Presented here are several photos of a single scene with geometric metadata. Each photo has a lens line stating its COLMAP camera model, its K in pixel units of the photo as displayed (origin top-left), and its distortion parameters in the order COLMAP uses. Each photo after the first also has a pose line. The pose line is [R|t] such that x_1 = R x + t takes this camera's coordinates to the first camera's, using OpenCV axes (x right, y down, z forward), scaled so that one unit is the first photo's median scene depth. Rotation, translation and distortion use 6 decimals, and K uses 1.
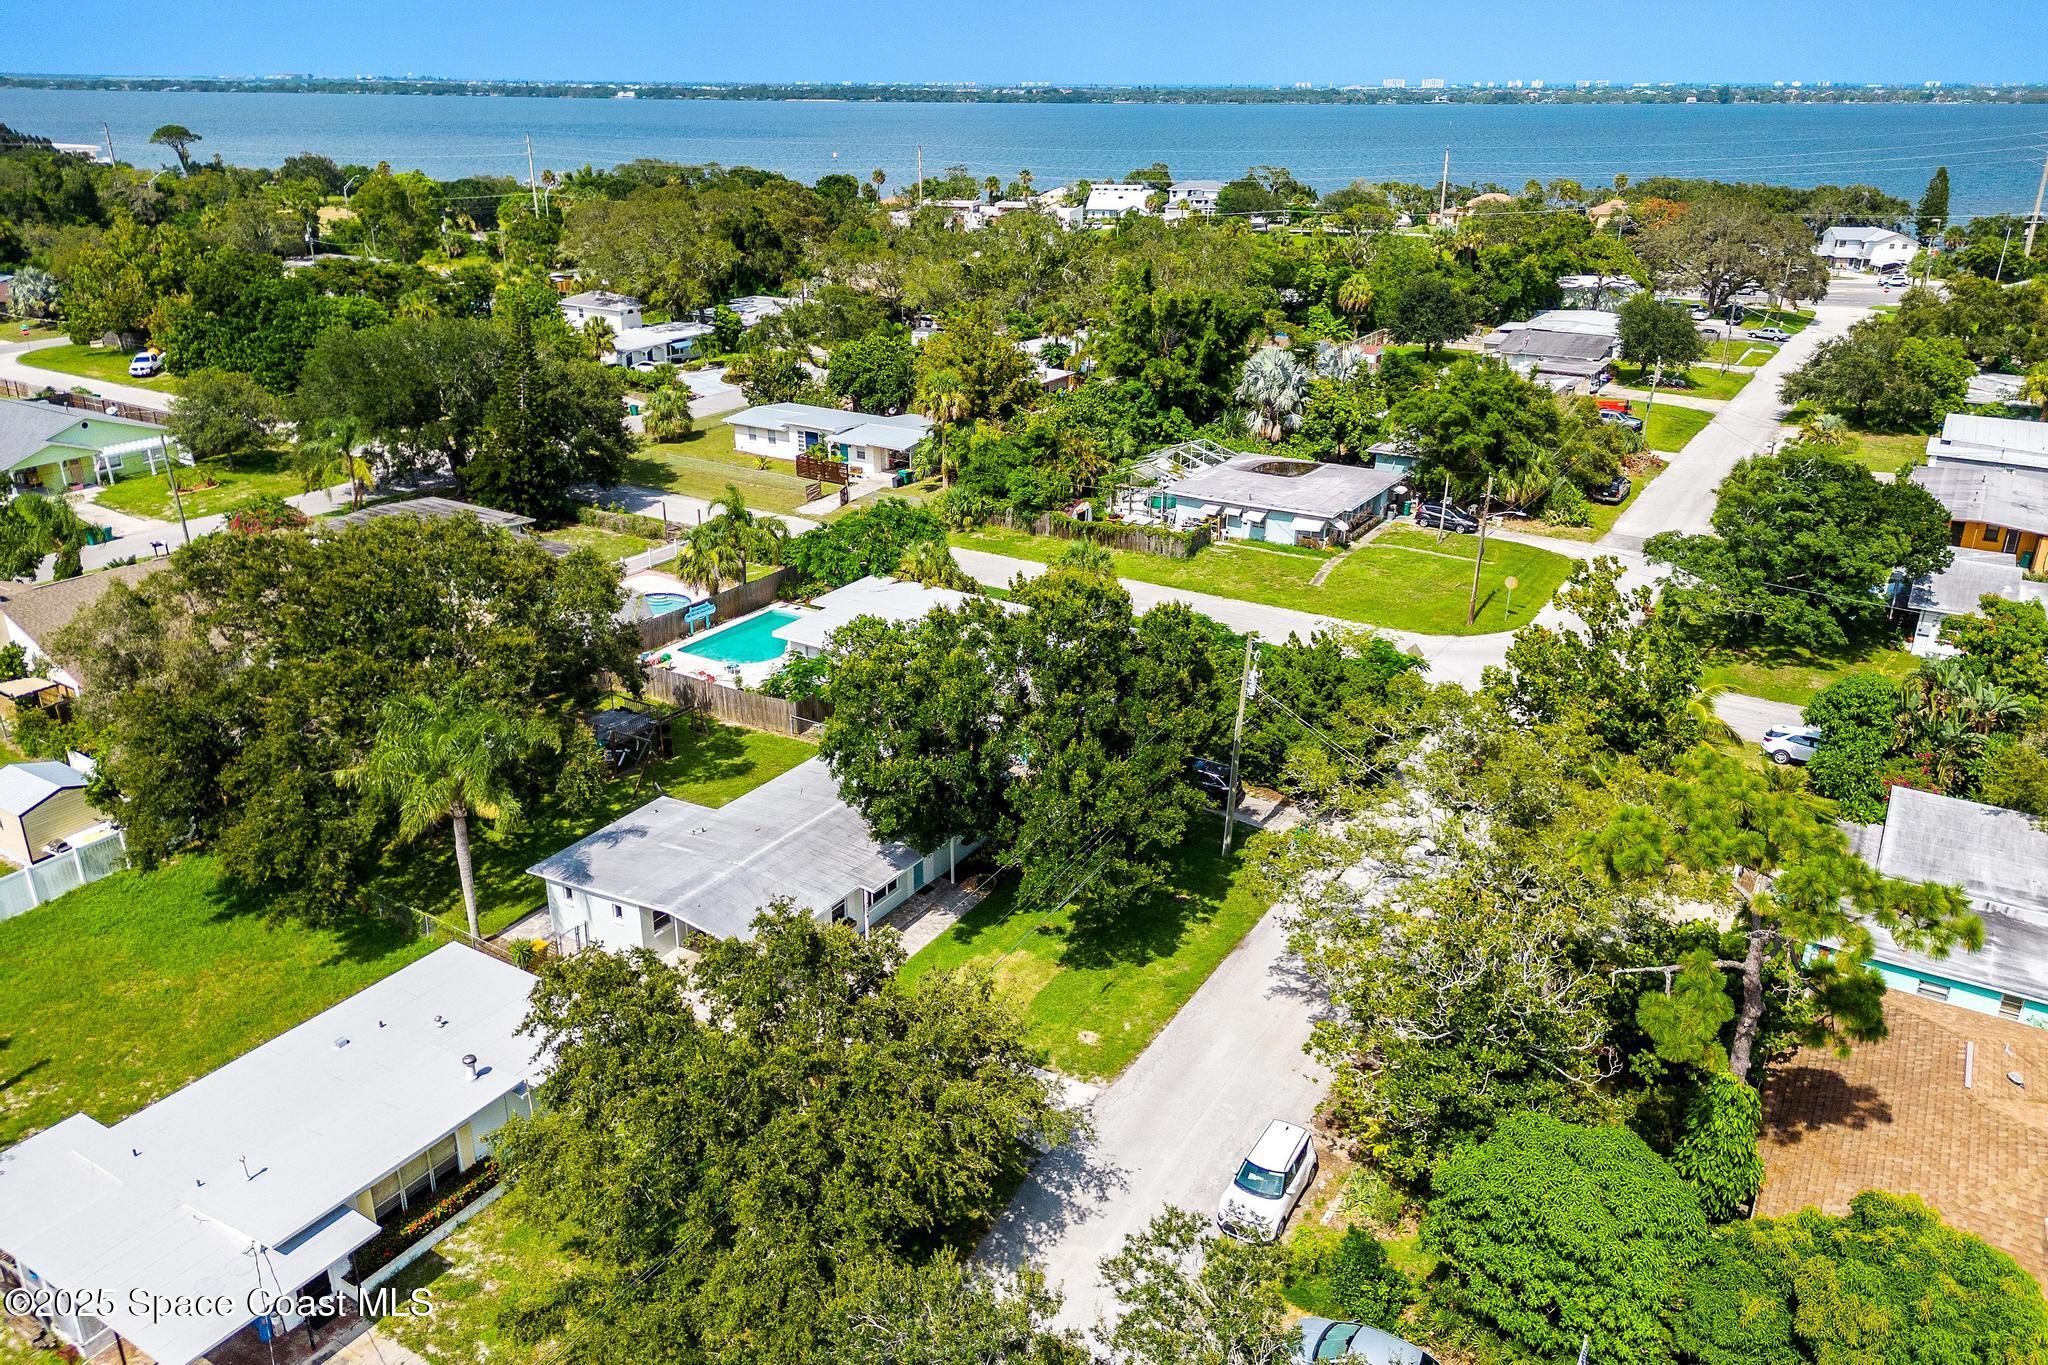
lens RADIAL K [[1414.1, 0, 1024.0], [0, 1414.1, 682.5], [0, 0, 1]] dist [-0.007104, -0.003267]
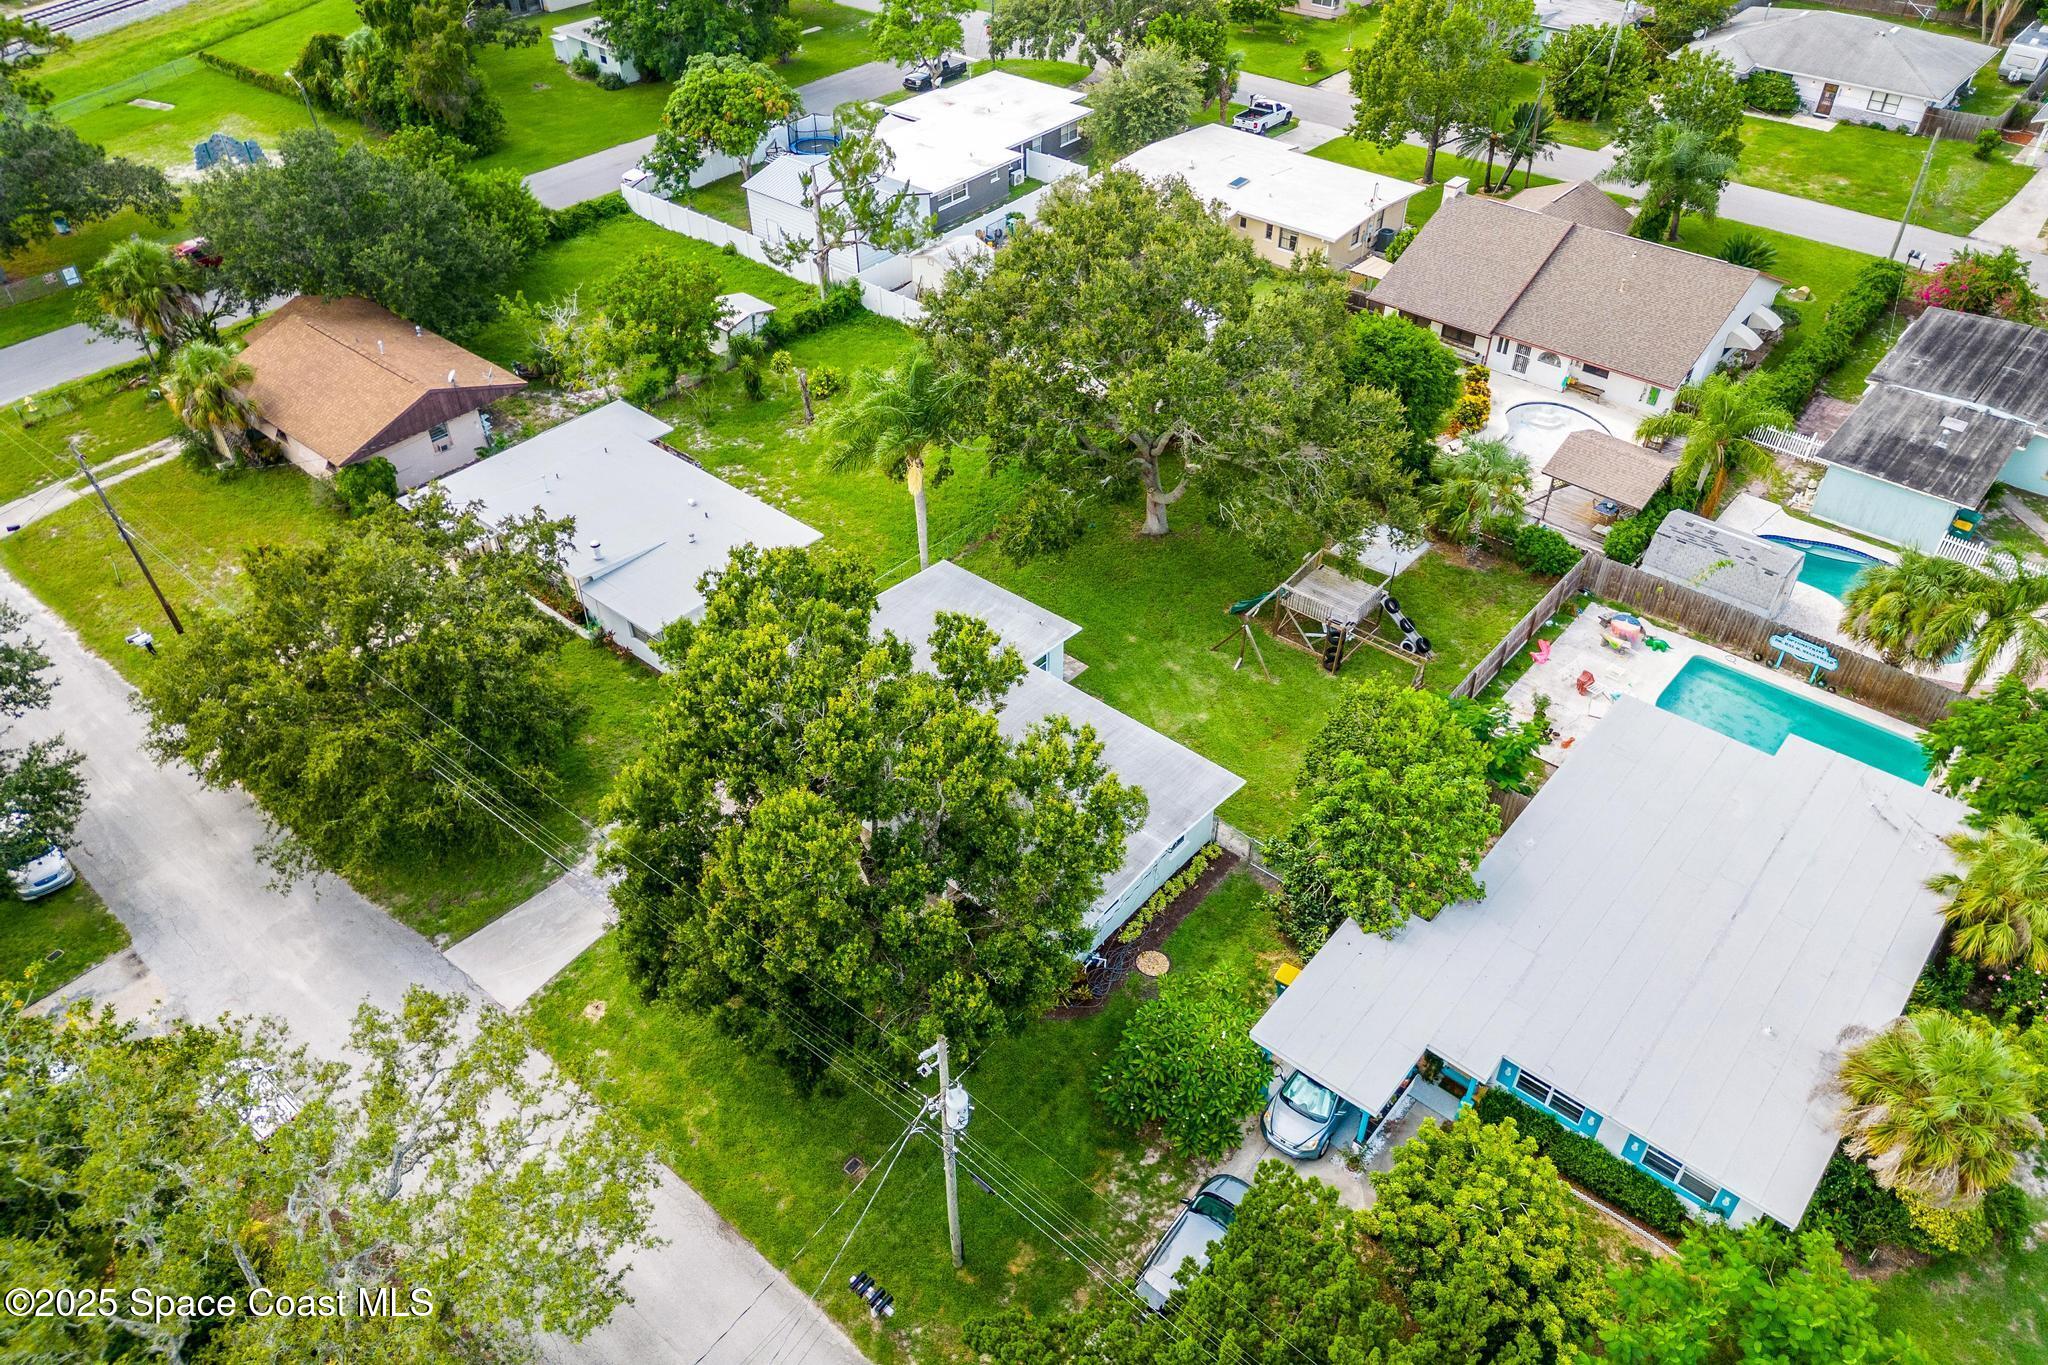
lens RADIAL K [[1414.1, 0, 1024.0], [0, 1414.1, 682.5], [0, 0, 1]] dist [-0.007104, -0.003267]
pose [[-0.183501, 0.621258, -0.761818, 0.238279], [-0.358828, 0.679169, 0.640290, -0.235172], [0.915189, 0.390855, 0.098297, 0.461233]]
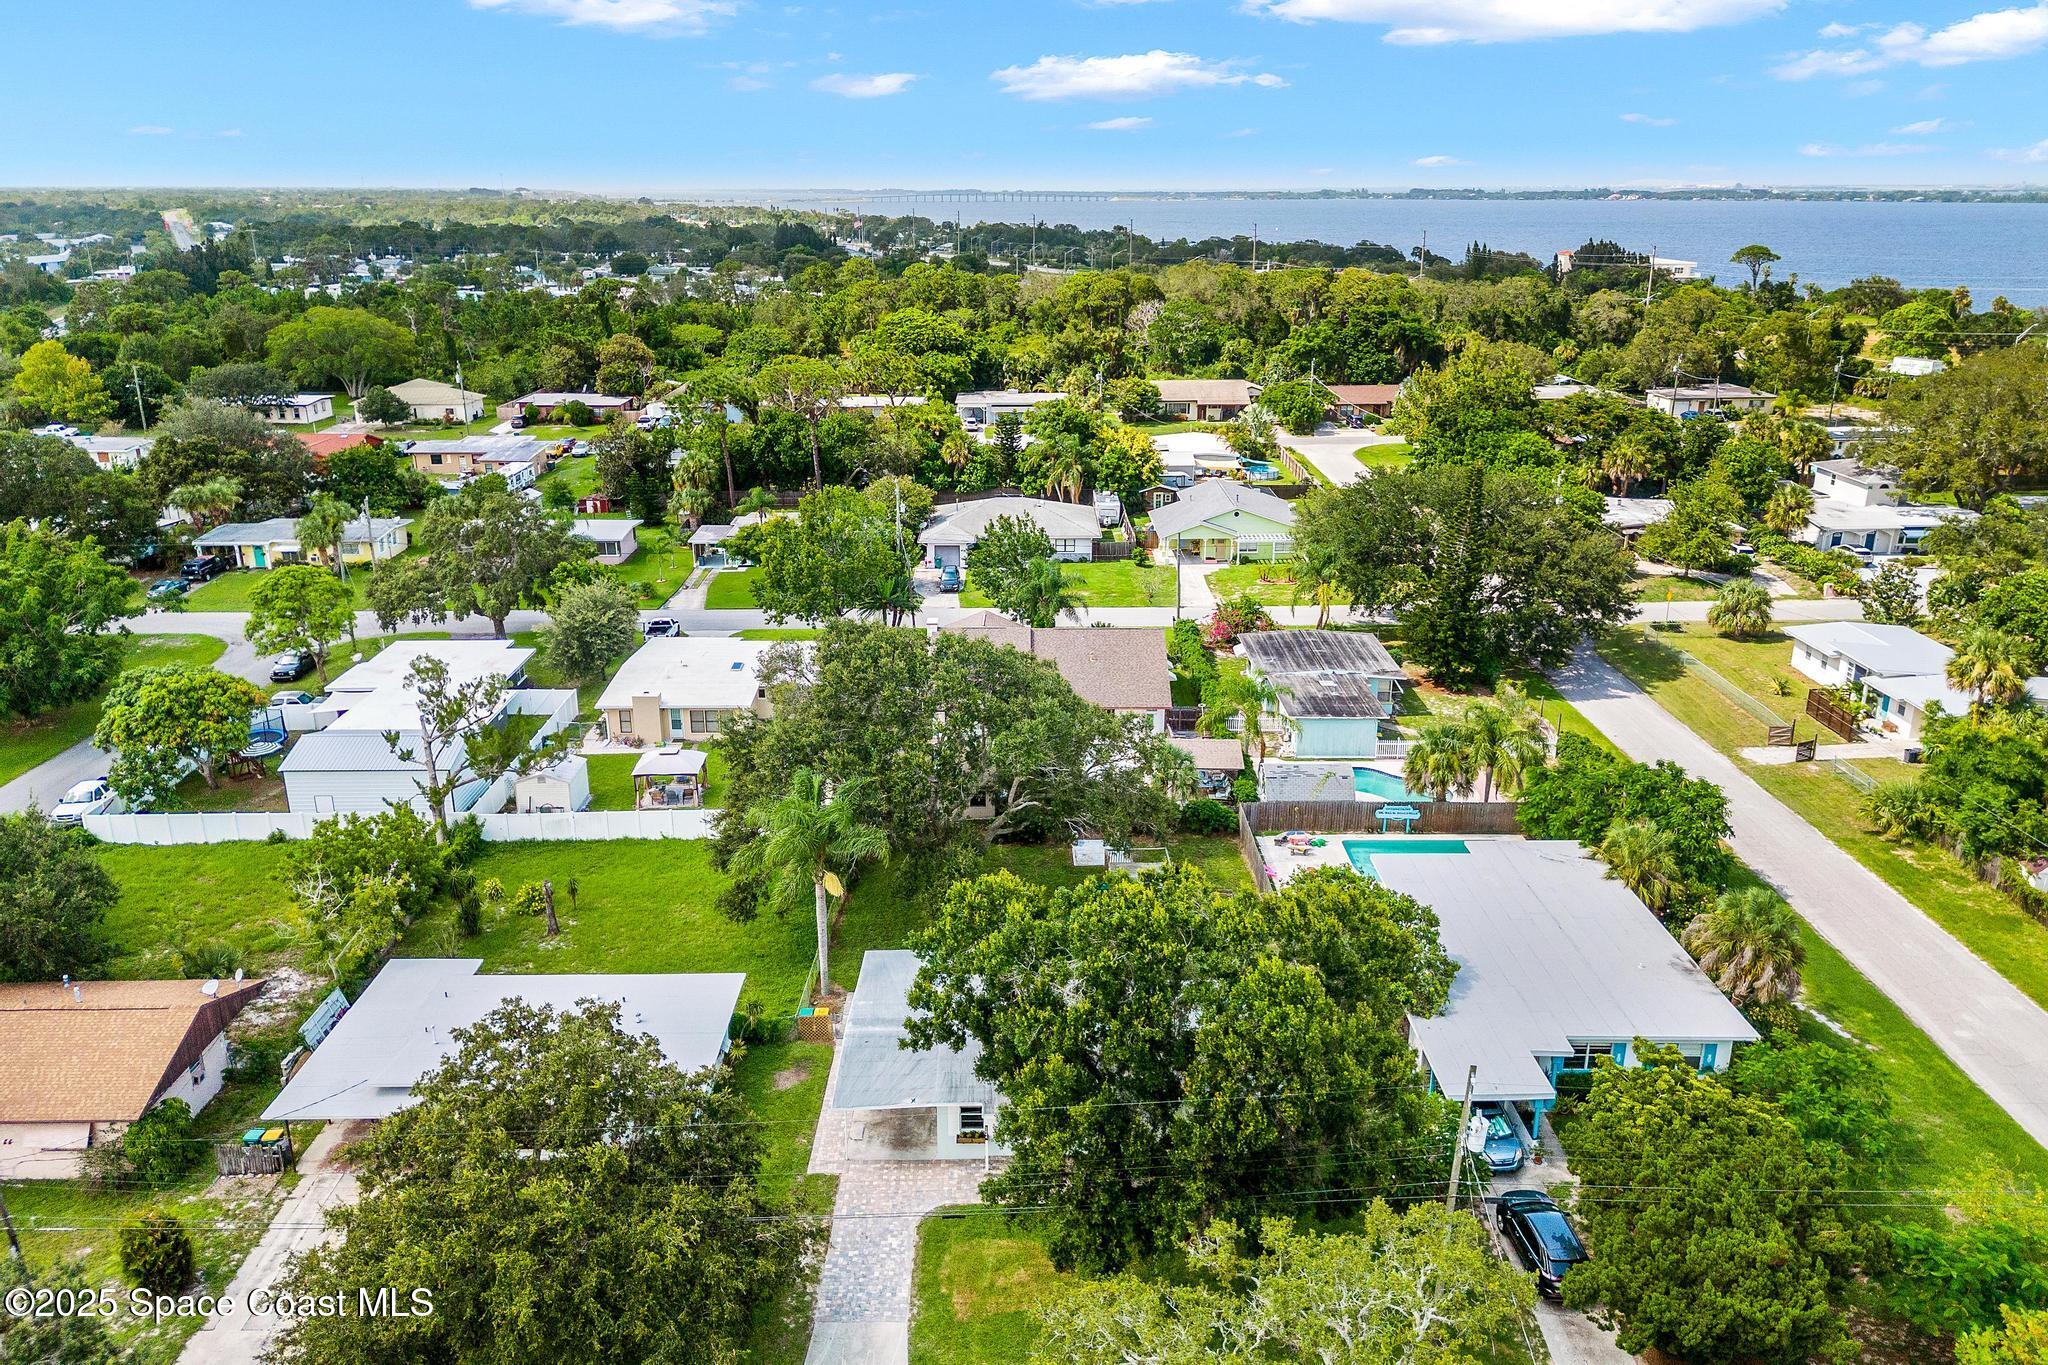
lens RADIAL K [[1414.1, 0, 1024.0], [0, 1414.1, 682.5], [0, 0, 1]] dist [-0.007104, -0.003267]
pose [[0.511116, 0.256110, -0.820468, 0.290360], [-0.313285, 0.944418, 0.099639, -0.109059], [0.800383, 0.206113, 0.562942, 0.186777]]
